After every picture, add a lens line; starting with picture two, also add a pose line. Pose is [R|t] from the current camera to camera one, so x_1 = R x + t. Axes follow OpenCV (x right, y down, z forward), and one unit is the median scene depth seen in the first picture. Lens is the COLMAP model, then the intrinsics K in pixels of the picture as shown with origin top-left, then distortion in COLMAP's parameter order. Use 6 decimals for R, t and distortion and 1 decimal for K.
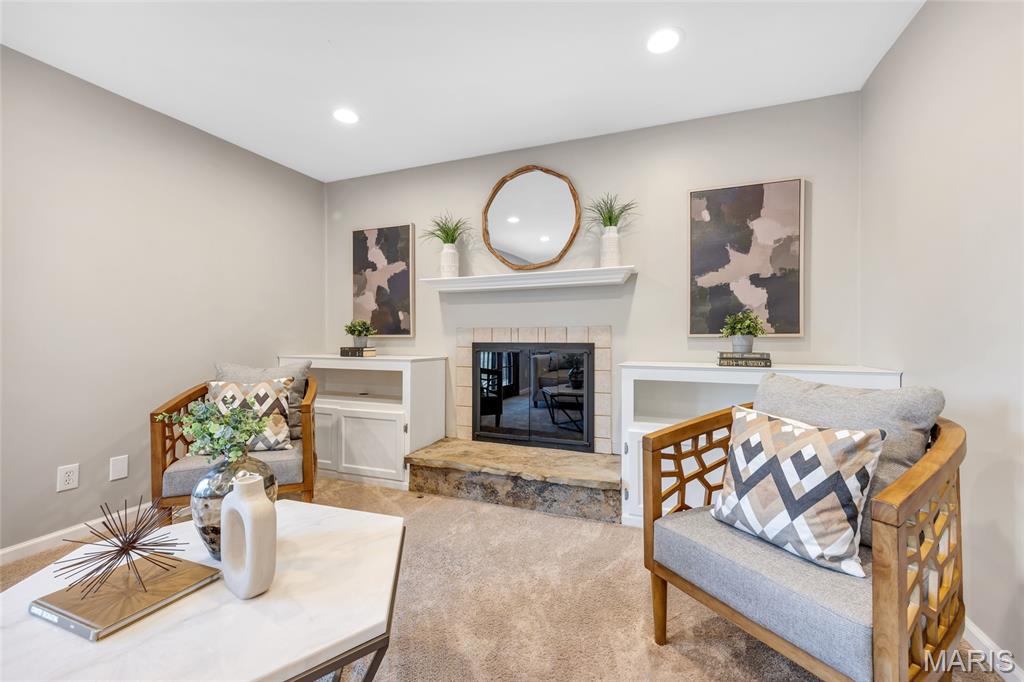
lens RADIAL K [[418.4, 0, 512.4], [0, 418.4, 341.8], [0, 0, 1]] dist [0.012168, -0.000490]
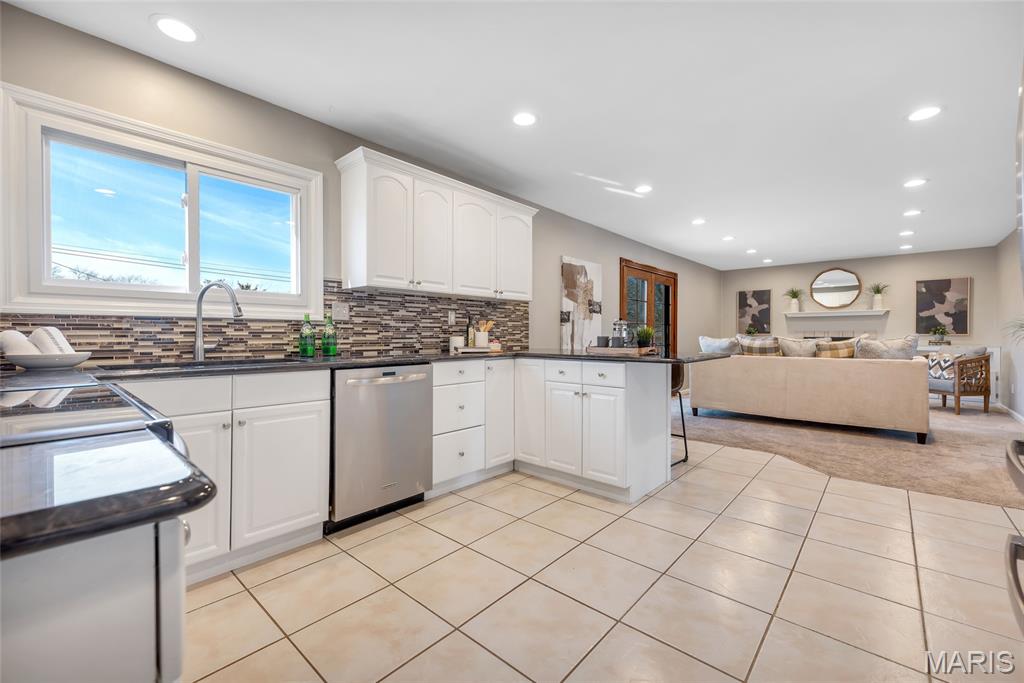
lens RADIAL K [[418.4, 0, 513.2], [0, 418.4, 337.5], [0, 0, 1]] dist [0.012168, -0.000490]
pose [[0.935896, 0.004306, -0.352251, -1.028519], [-0.005316, 0.999984, -0.001900, 0.023298], [0.352237, 0.003651, 0.935904, -2.424729]]
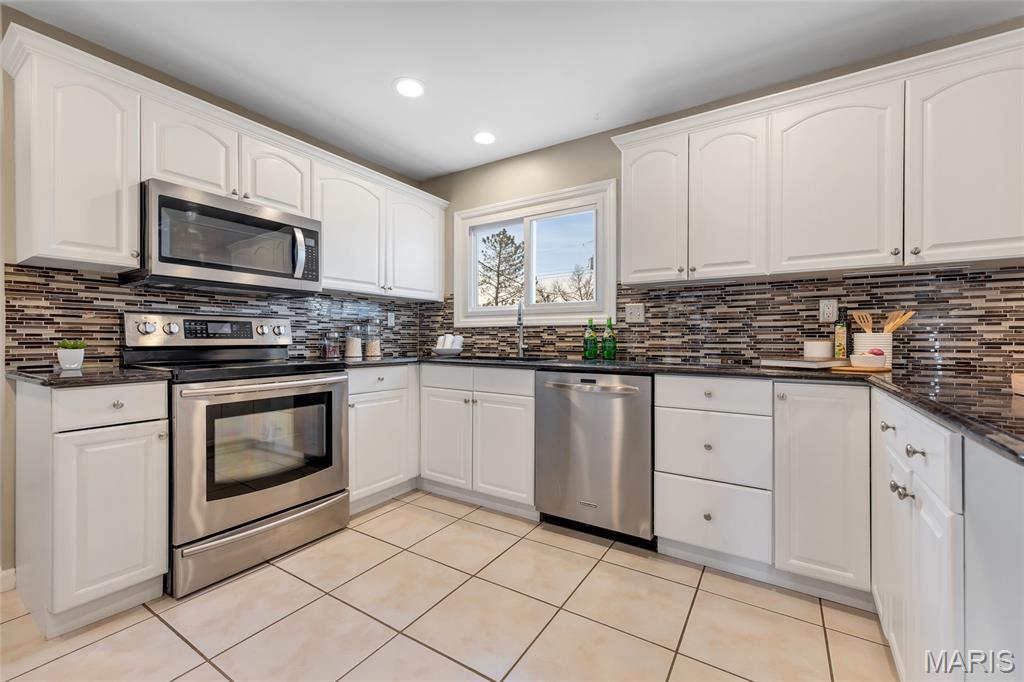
lens RADIAL K [[418.4, 0, 532.0], [0, 418.4, 338.9], [0, 0, 1]] dist [0.012168, -0.000490]
pose [[-0.178502, 0.003852, -0.983932, -0.775731], [-0.008718, 0.999947, 0.005496, 0.014977], [0.983901, 0.009559, -0.178459, -1.658636]]
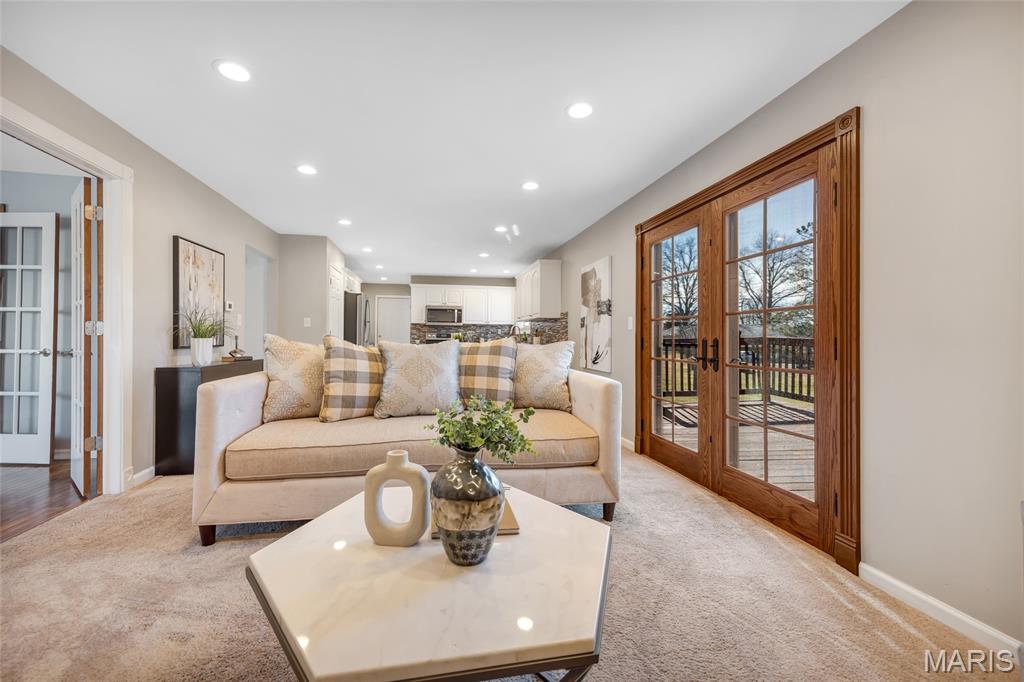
lens RADIAL K [[418.4, 0, 507.5], [0, 418.4, 335.3], [0, 0, 1]] dist [0.012168, -0.000490]
pose [[-0.843740, -0.008321, -0.536688, -0.088437], [-0.010258, 0.999947, 0.000624, -0.007416], [0.536655, 0.006032, -0.843780, 0.820311]]
